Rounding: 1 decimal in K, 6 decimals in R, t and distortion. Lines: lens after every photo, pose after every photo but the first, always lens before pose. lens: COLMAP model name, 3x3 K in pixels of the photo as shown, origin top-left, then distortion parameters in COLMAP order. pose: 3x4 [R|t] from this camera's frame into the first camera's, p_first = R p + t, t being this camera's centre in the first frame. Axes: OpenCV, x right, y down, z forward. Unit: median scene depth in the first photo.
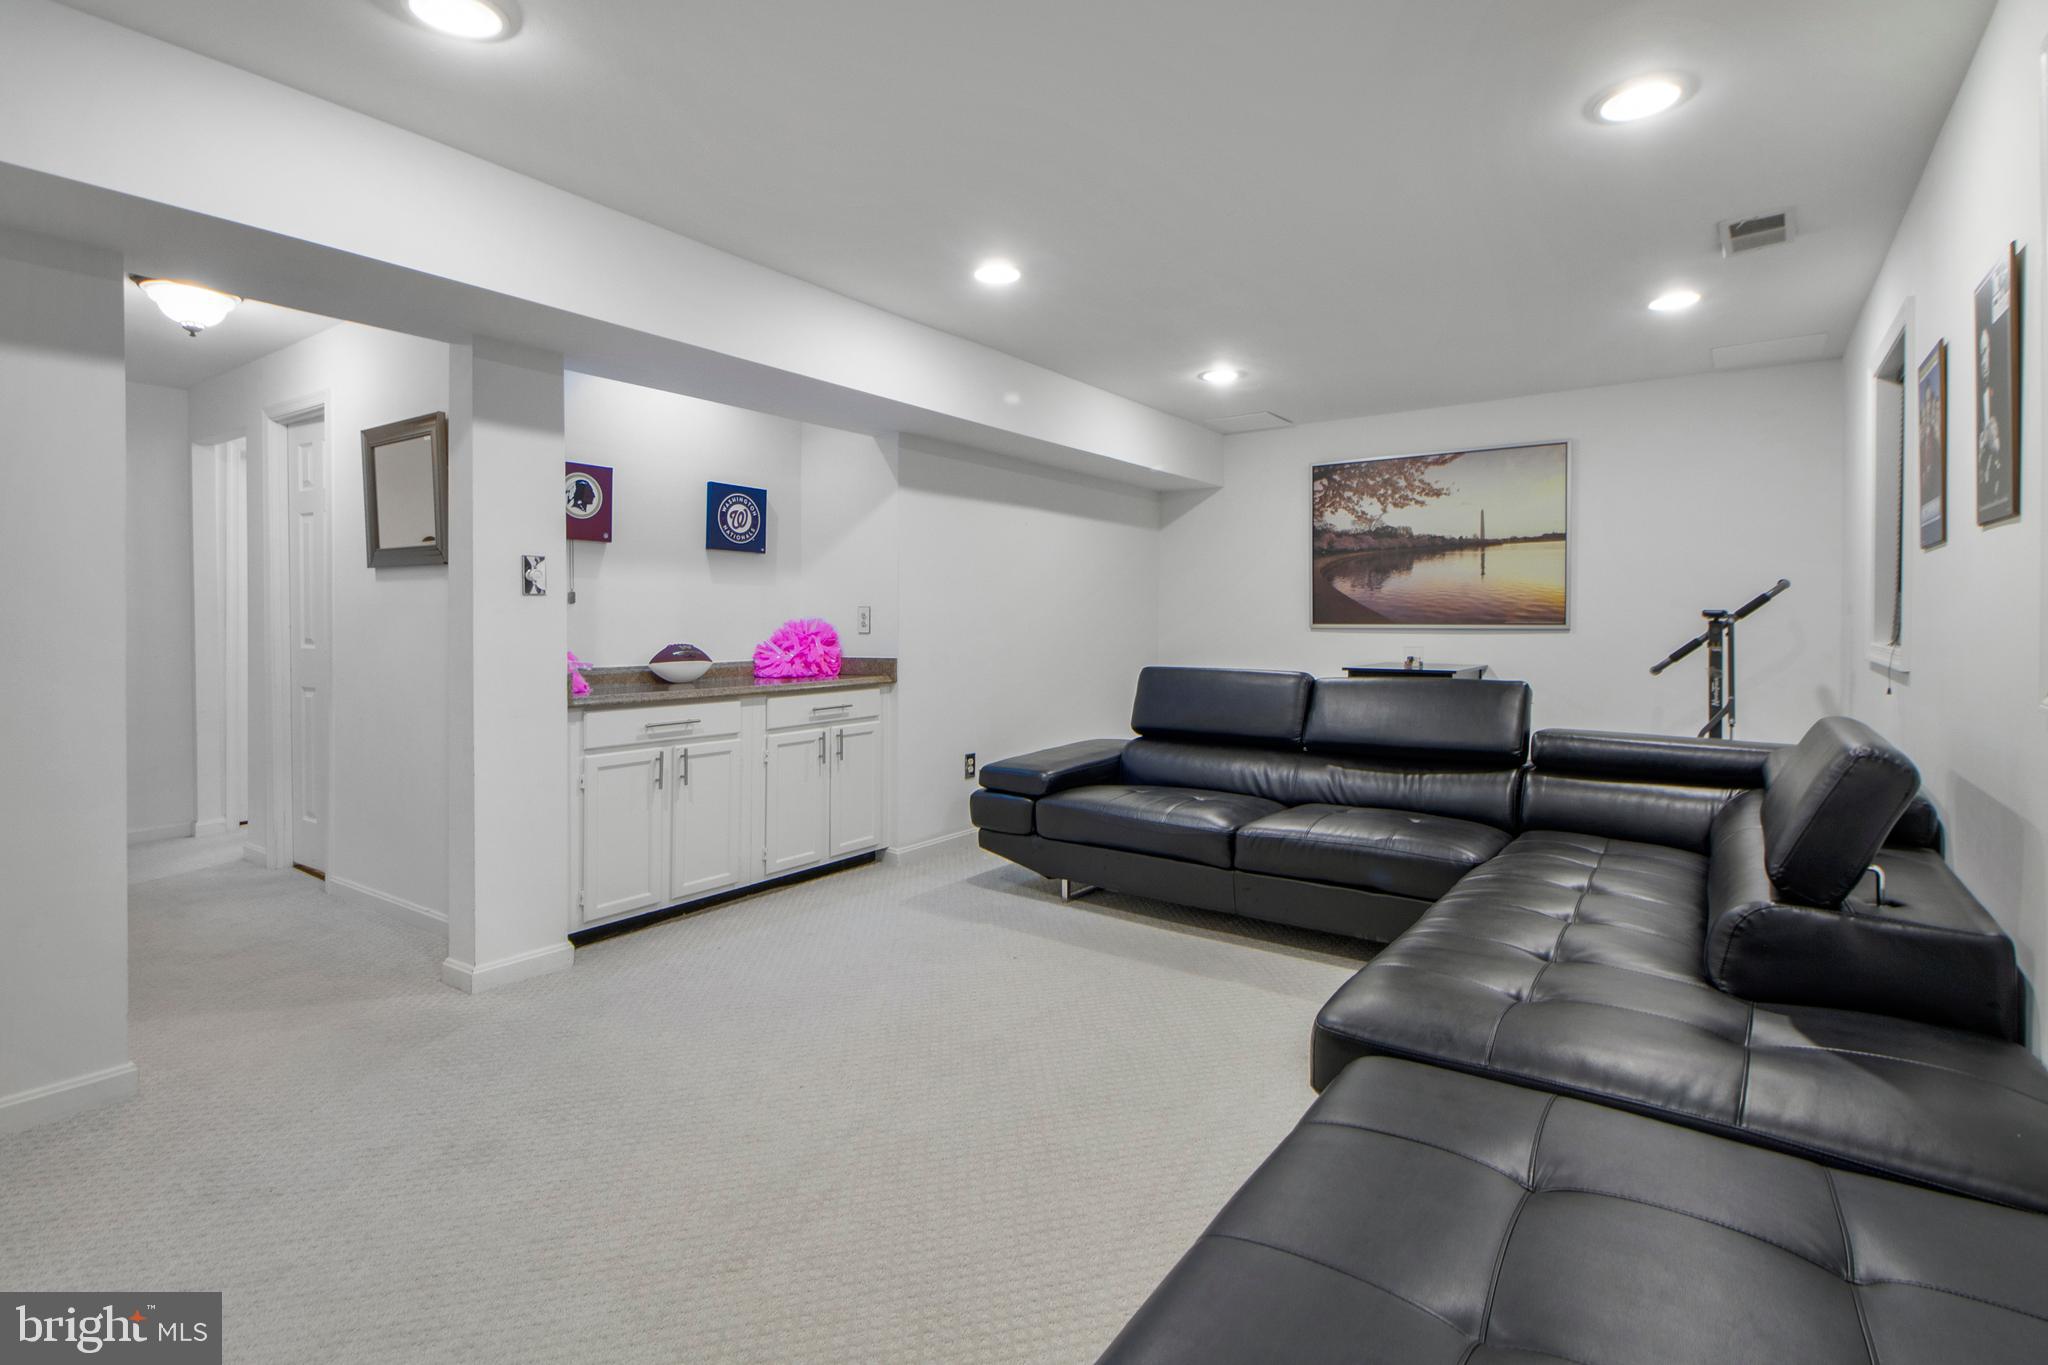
lens RADIAL K [[936.7, 0, 1045.6], [0, 936.7, 629.0], [0, 0, 1]] dist [0.025901, -0.015737]
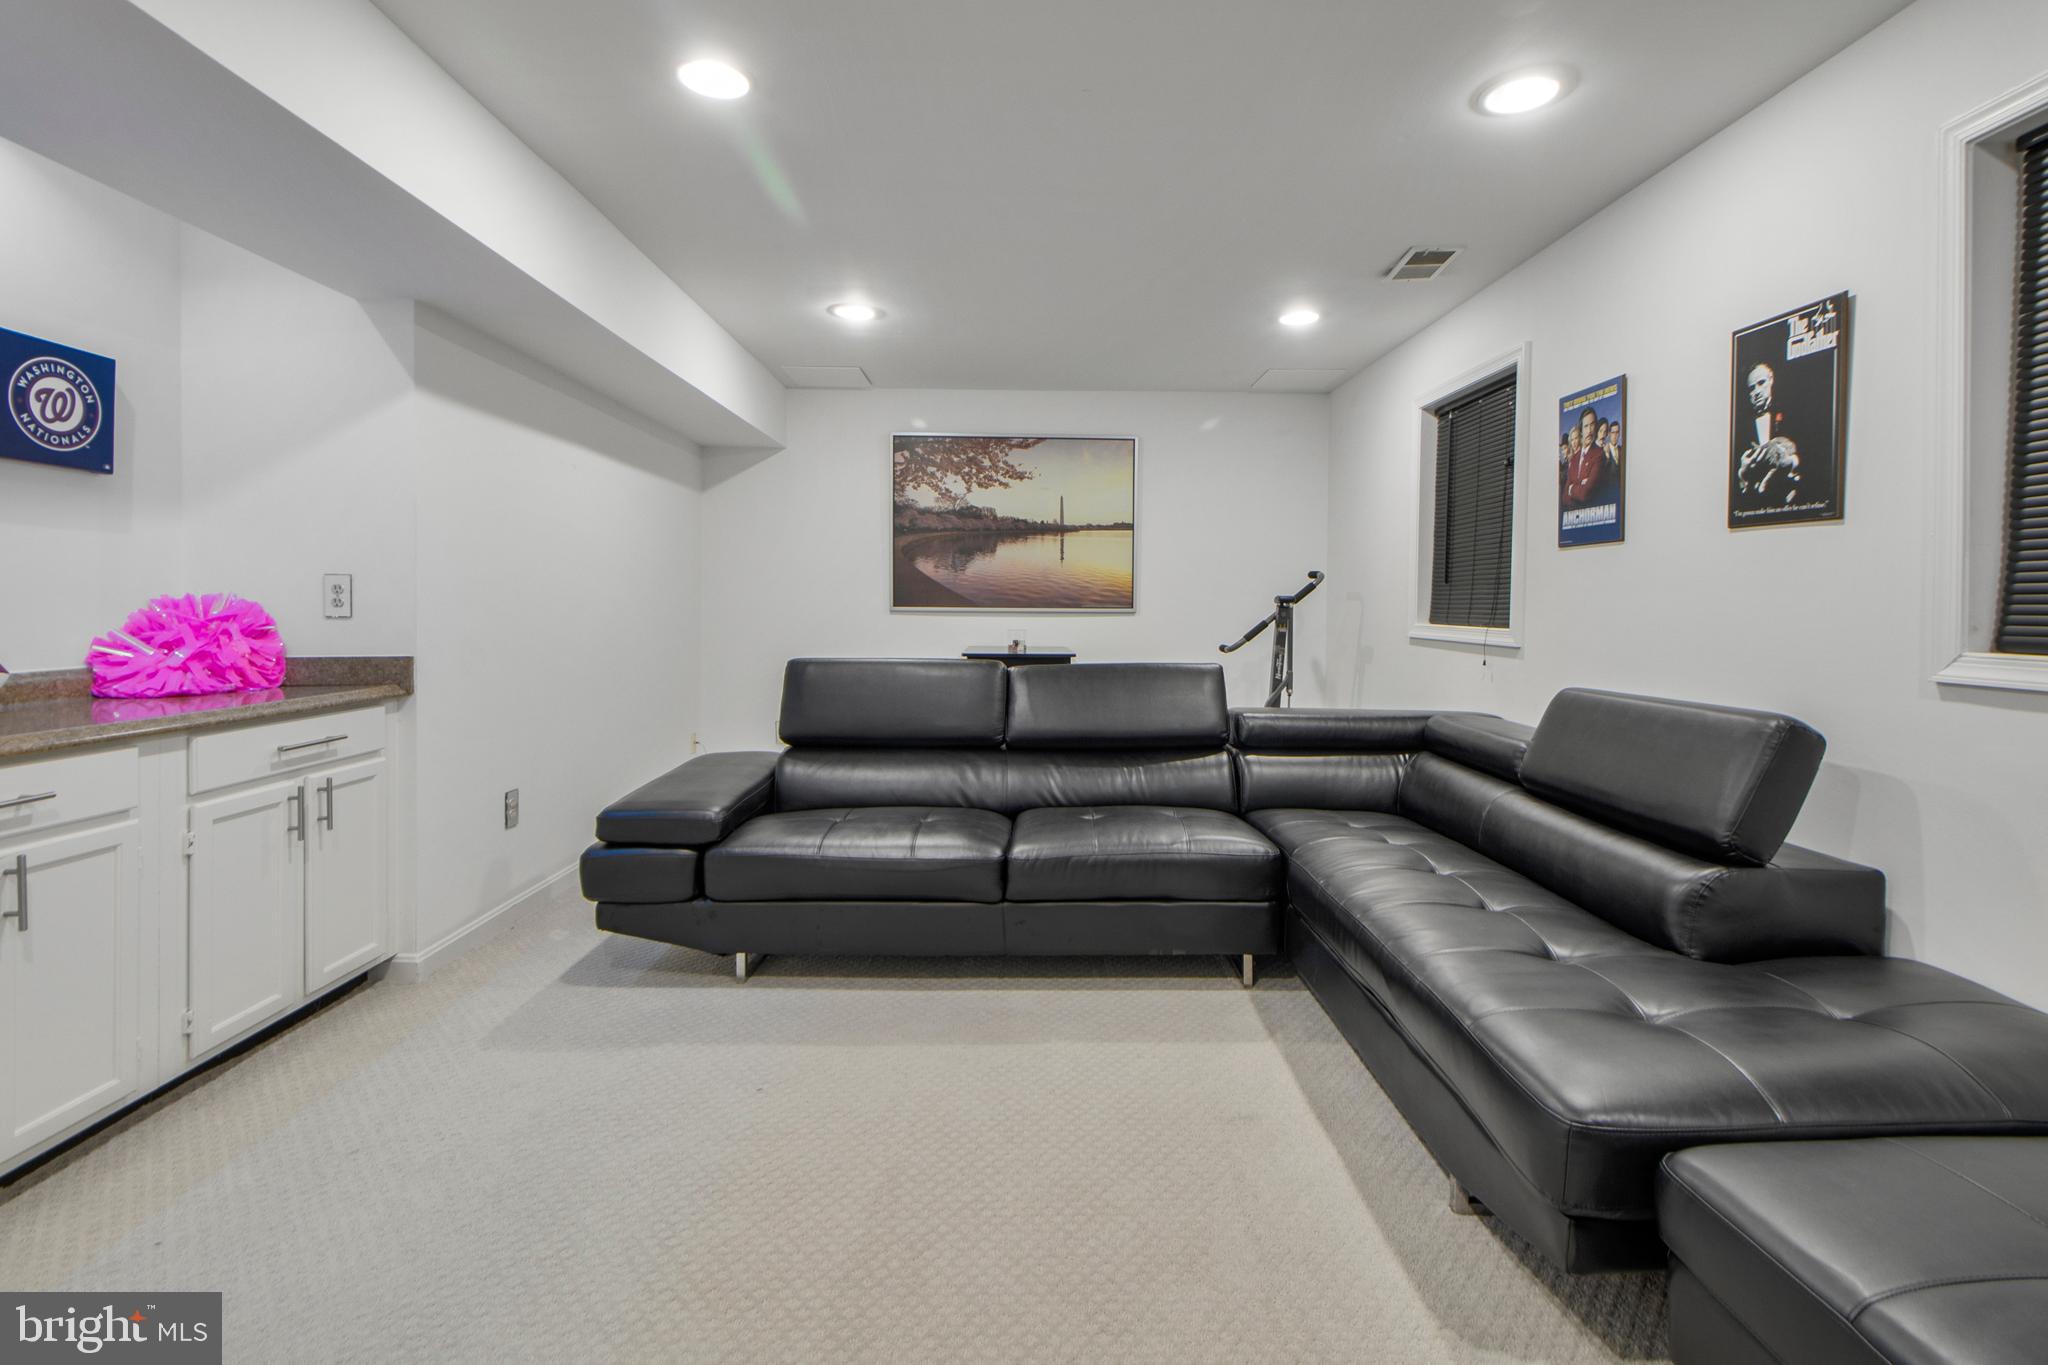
lens RADIAL K [[936.7, 0, 1045.6], [0, 936.7, 629.0], [0, 0, 1]] dist [0.025901, -0.015737]
pose [[0.807971, -0.008509, 0.589160, -0.153074], [-0.001985, 0.999851, 0.017163, 0.000331], [-0.589218, -0.015037, 0.807834, 0.184938]]
